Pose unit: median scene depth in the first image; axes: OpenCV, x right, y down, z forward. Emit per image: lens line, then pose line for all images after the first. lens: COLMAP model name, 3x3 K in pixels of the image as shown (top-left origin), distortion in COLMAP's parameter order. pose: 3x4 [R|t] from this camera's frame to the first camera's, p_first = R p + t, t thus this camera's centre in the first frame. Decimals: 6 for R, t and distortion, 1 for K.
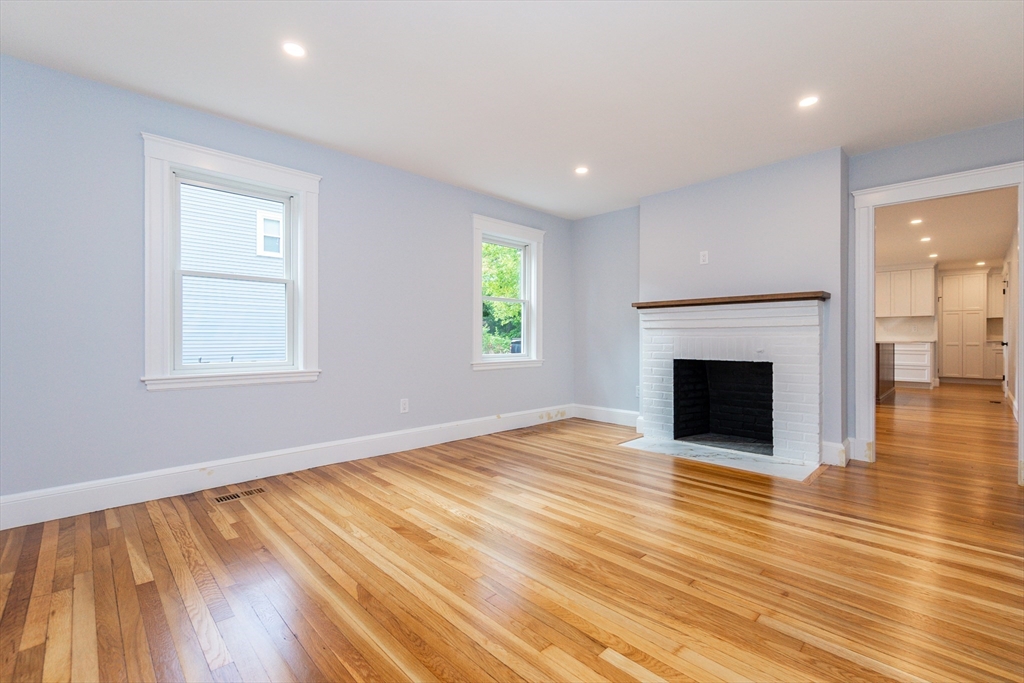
lens RADIAL K [[444.5, 0, 477.5], [0, 444.5, 334.1], [0, 0, 1]] dist [-0.013077, 0.000179]
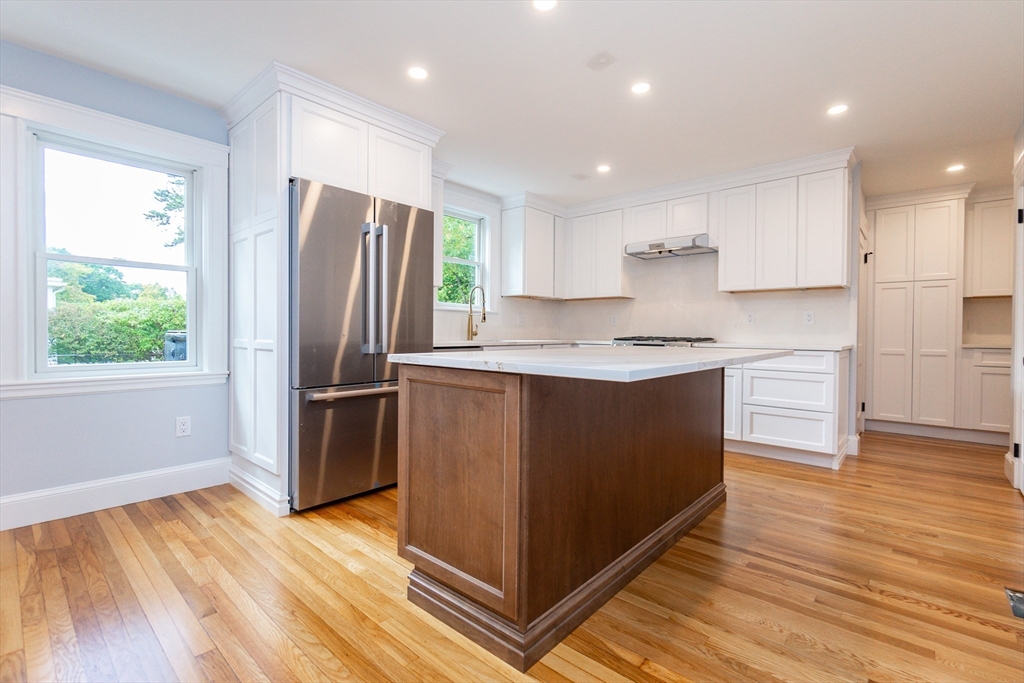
lens RADIAL K [[444.5, 0, 508.5], [0, 444.5, 336.9], [0, 0, 1]] dist [-0.013077, 0.000179]
pose [[0.996512, 0.002756, 0.083402, 0.641258], [-0.004050, 0.999874, 0.015342, 0.001211], [-0.083350, -0.015627, 0.996398, 0.571295]]
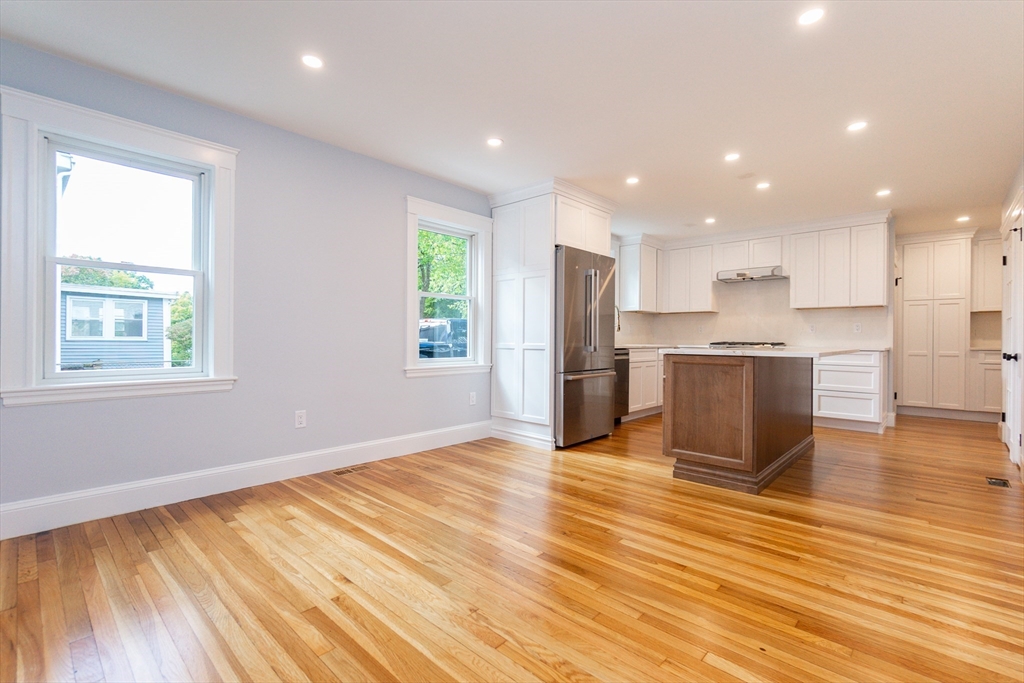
lens RADIAL K [[444.5, 0, 522.2], [0, 444.5, 338.6], [0, 0, 1]] dist [-0.013077, 0.000179]
pose [[0.996990, 0.004130, 0.077417, 0.478840], [-0.004483, 0.999980, 0.004387, 0.001743], [-0.077398, -0.004721, 0.996989, 0.424244]]
